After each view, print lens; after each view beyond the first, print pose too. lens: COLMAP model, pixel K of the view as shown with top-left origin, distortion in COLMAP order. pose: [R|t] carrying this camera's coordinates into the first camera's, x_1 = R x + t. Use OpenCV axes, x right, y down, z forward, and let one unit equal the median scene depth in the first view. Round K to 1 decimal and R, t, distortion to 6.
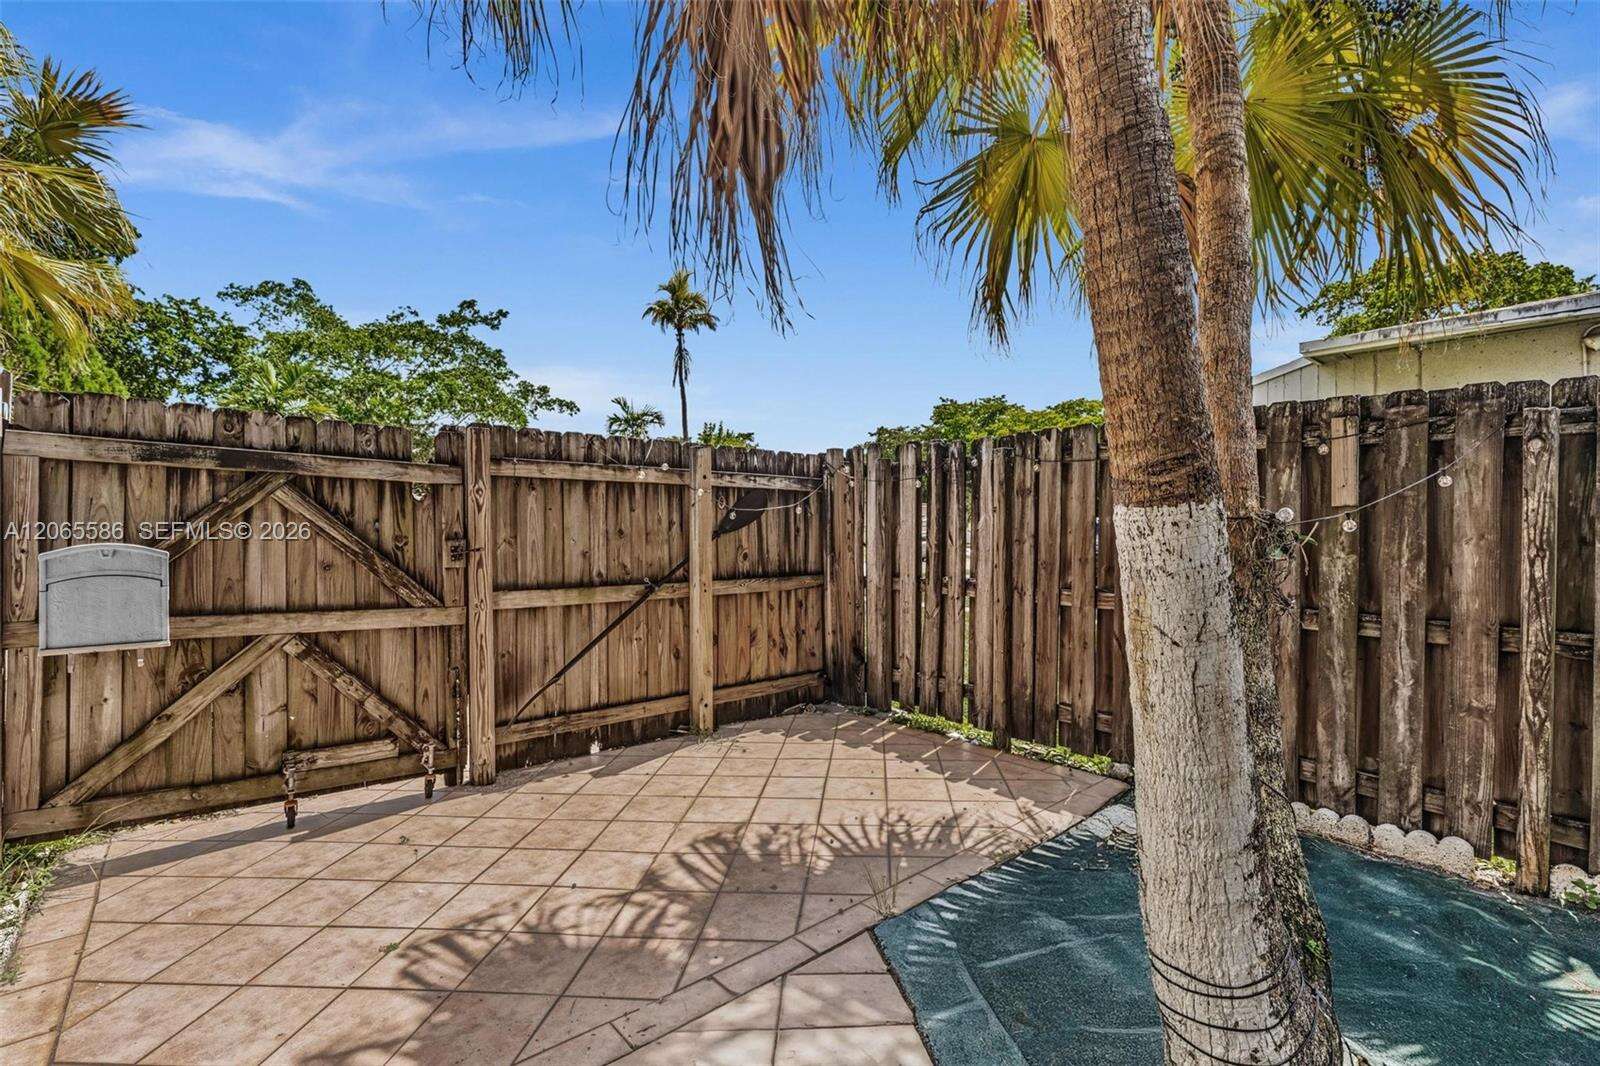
lens RADIAL K [[718.1, 0, 800.6], [0, 718.1, 533.4], [0, 0, 1]] dist [0.001354, 0.001388]
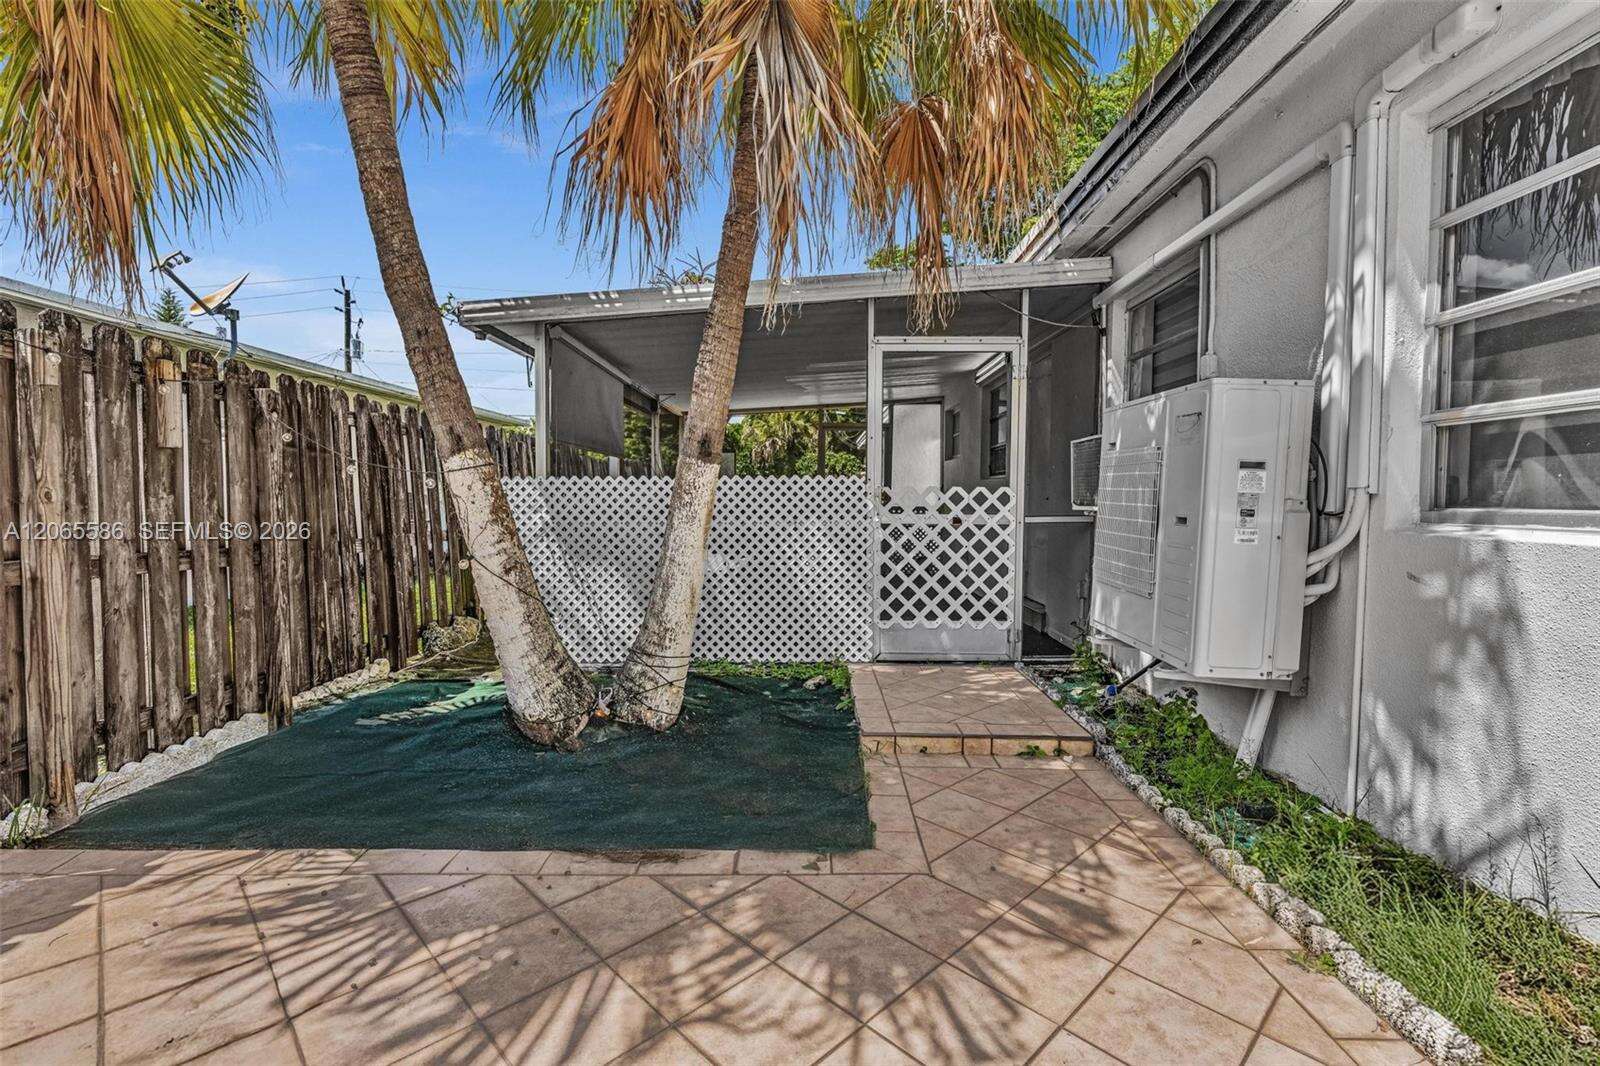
lens RADIAL K [[718.1, 0, 799.0], [0, 718.1, 532.5], [0, 0, 1]] dist [0.001354, 0.001388]
pose [[-0.766228, -0.024714, 0.642093, -0.625205], [0.008958, 0.998752, 0.049133, 0.042670], [-0.642506, 0.043399, -0.765051, 1.265130]]
